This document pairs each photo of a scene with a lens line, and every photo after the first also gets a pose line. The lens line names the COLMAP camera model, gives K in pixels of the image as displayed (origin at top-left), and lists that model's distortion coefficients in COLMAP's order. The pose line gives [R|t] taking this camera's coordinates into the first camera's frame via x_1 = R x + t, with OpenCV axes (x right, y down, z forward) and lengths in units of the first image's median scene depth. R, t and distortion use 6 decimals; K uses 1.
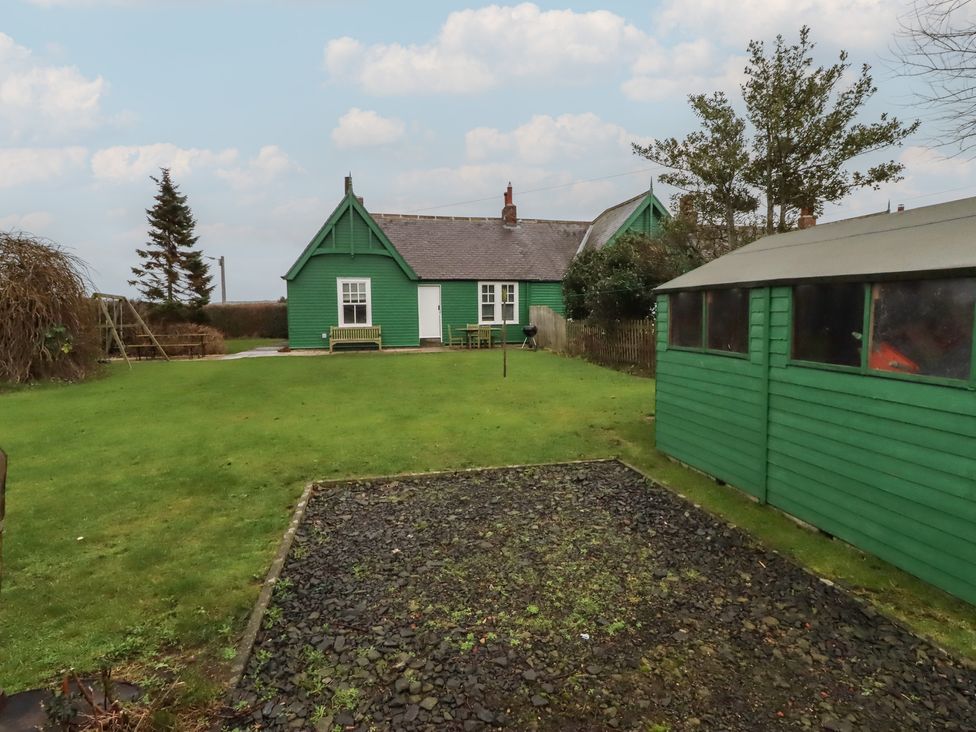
lens RADIAL K [[514.7, 0, 495.1], [0, 514.7, 347.7], [0, 0, 1]] dist [0.005108, -0.000514]
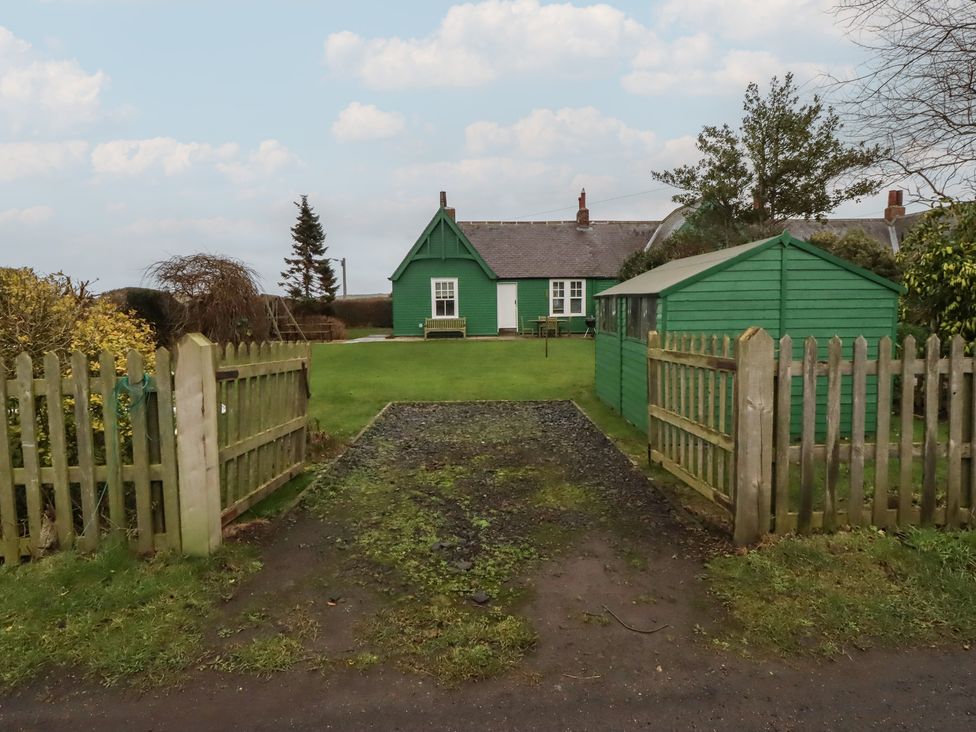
lens RADIAL K [[514.7, 0, 495.1], [0, 514.7, 347.7], [0, 0, 1]] dist [0.005108, -0.000514]
pose [[0.980293, 0.013291, -0.197102, 0.083196], [-0.010213, 0.999810, 0.016622, 0.007088], [0.197286, -0.014281, 0.980242, -0.165857]]
